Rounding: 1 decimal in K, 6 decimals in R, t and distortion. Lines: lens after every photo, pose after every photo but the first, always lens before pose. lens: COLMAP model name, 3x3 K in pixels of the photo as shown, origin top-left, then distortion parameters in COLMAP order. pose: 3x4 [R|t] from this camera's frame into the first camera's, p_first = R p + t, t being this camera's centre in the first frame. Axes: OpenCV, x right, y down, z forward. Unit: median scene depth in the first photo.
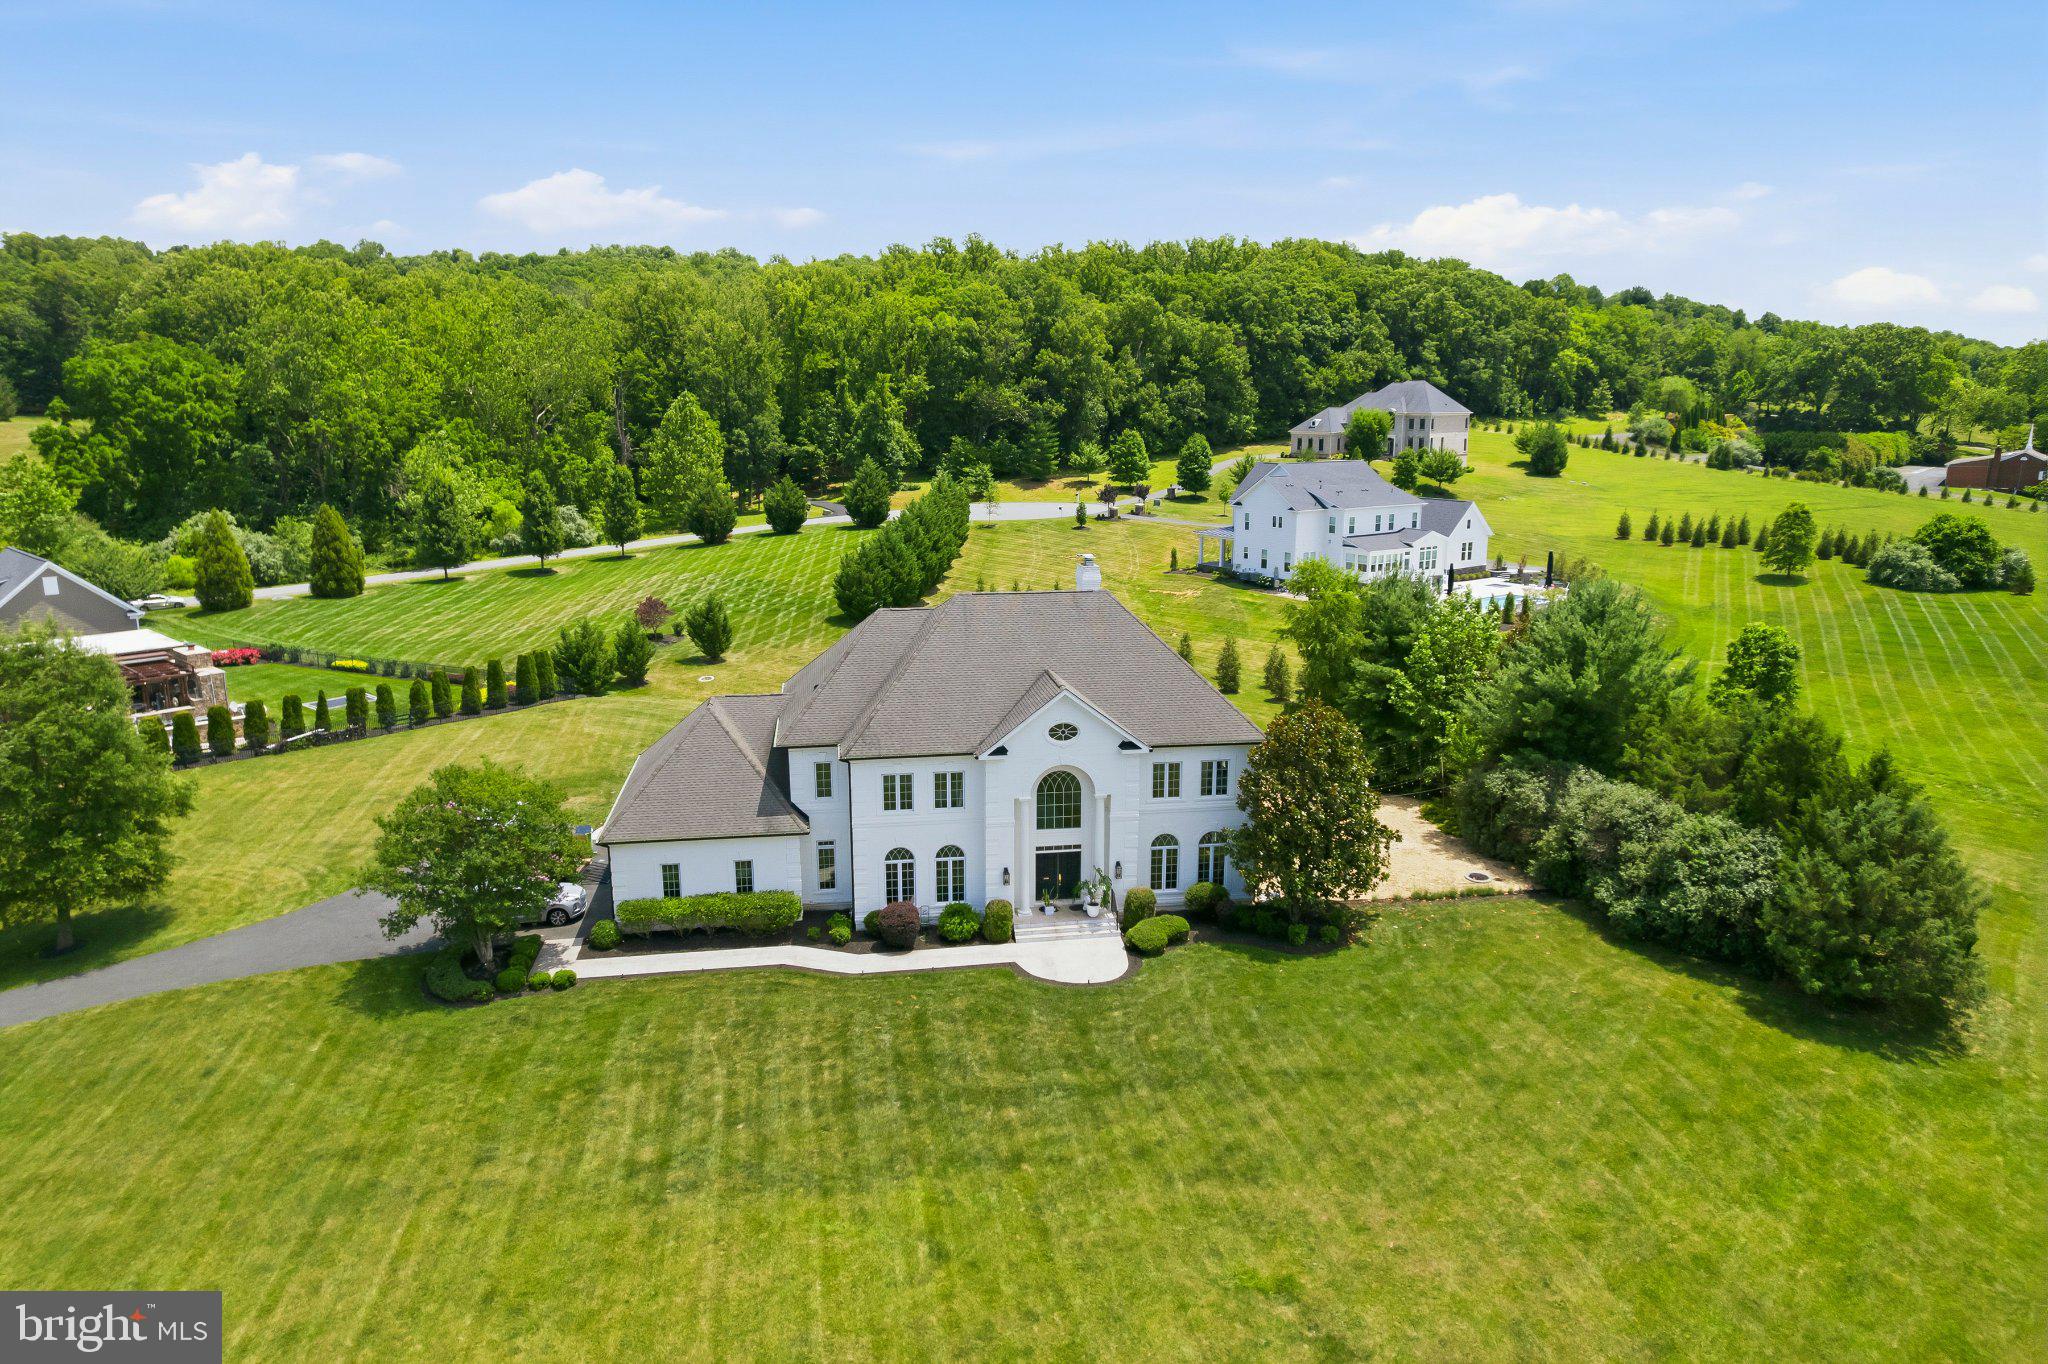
lens RADIAL K [[1313.0, 0, 1024.0], [0, 1313.0, 682.0], [0, 0, 1]] dist [-0.075680, 0.069124]
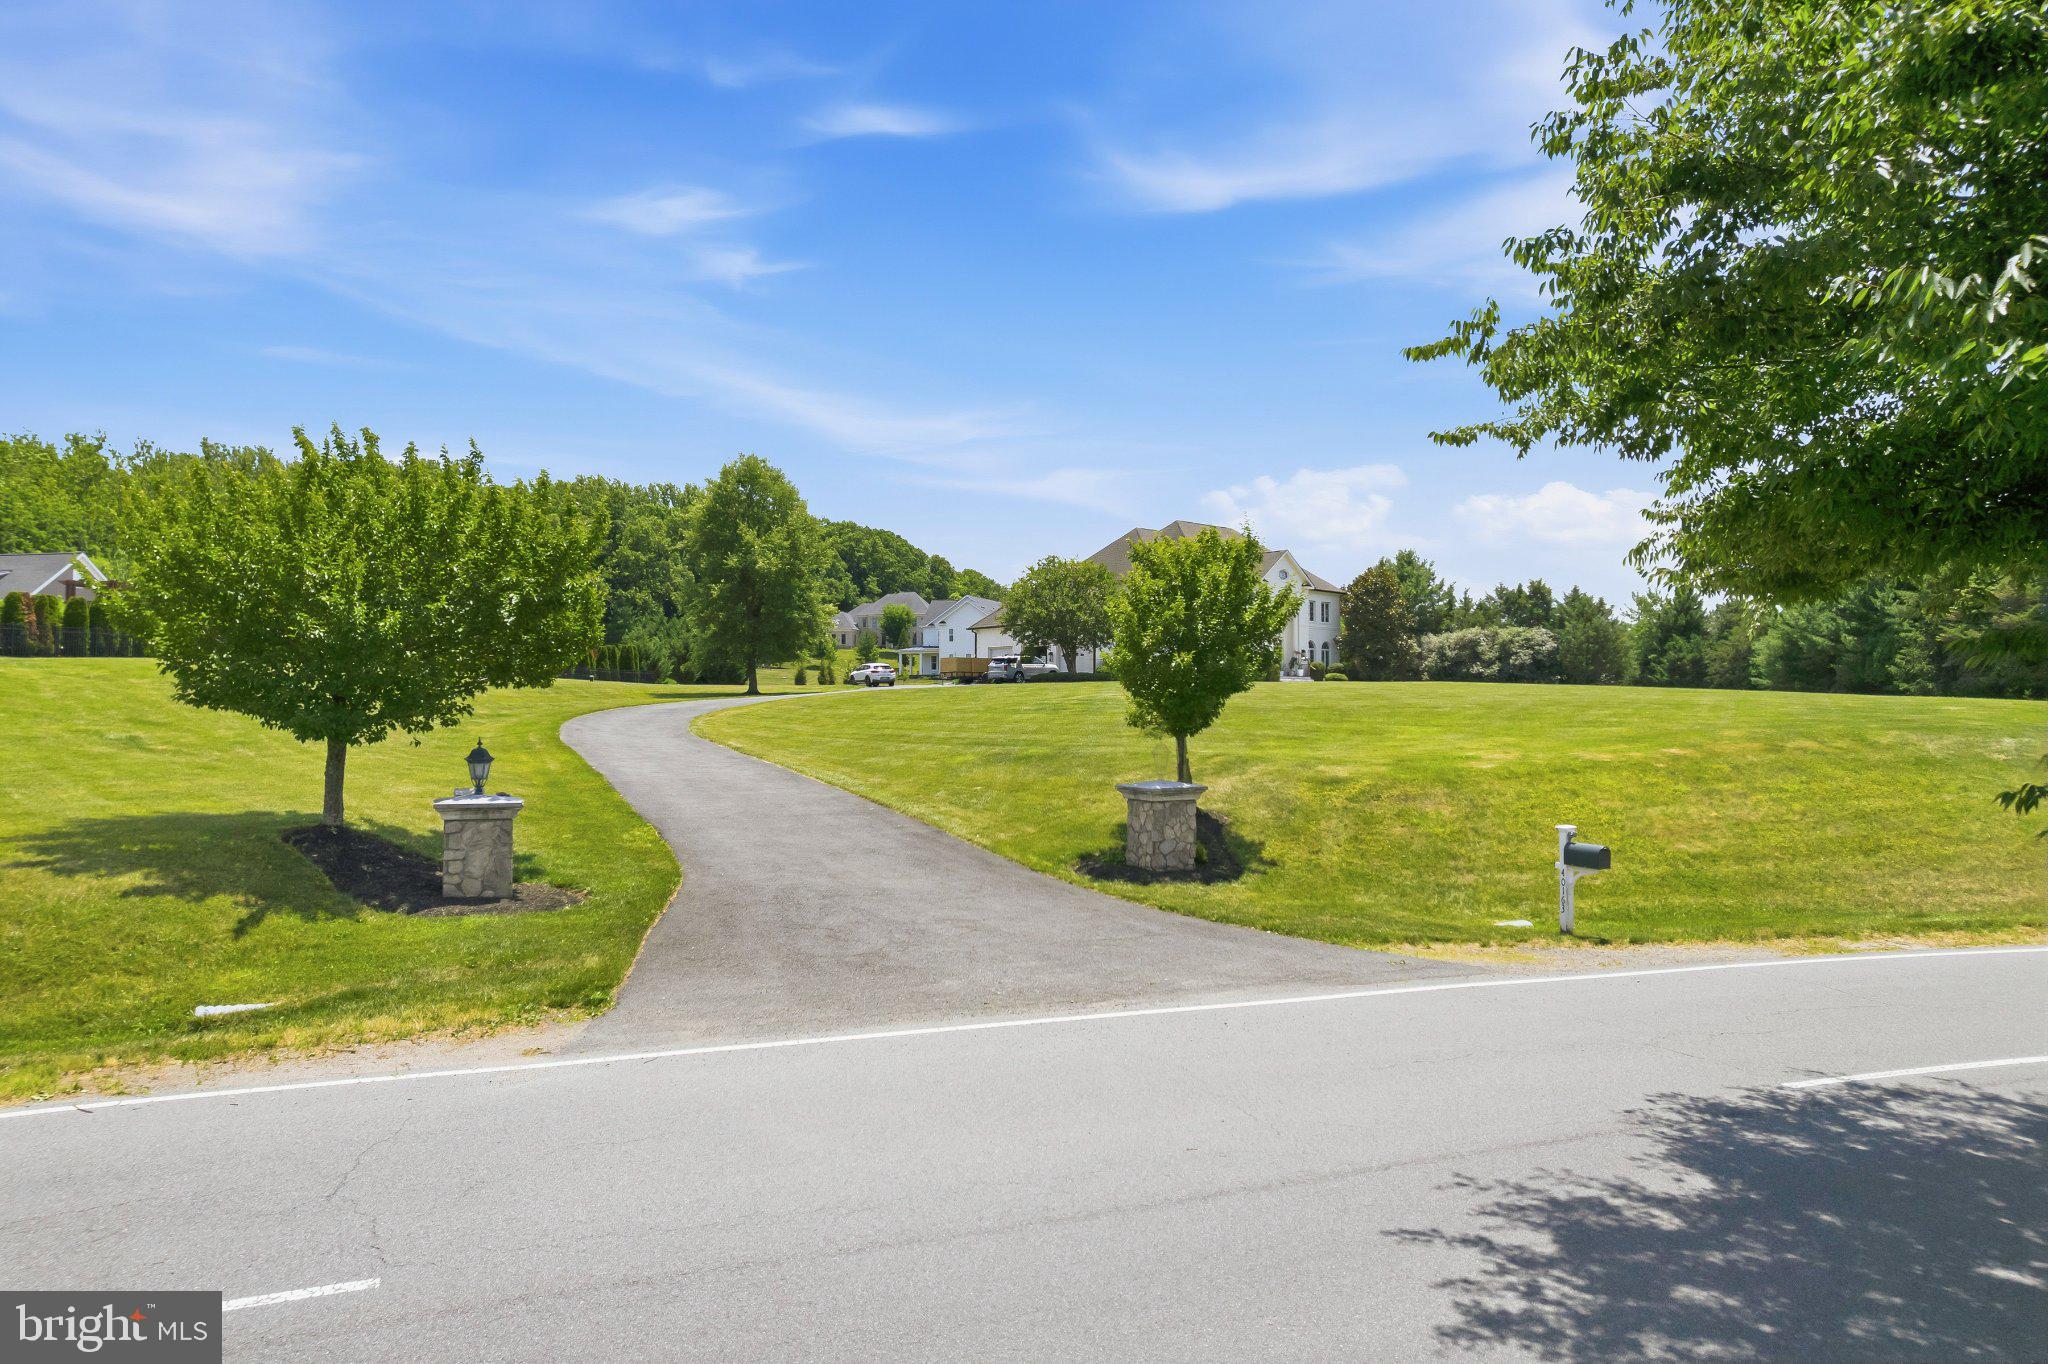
lens RADIAL K [[1313.0, 0, 1024.0], [0, 1313.0, 682.0], [0, 0, 1]] dist [-0.075680, 0.069124]
pose [[0.830120, 0.014742, 0.557390, -0.522186], [0.118313, 0.972230, -0.201916, 0.206423], [-0.544889, 0.233561, 0.805323, -0.108864]]
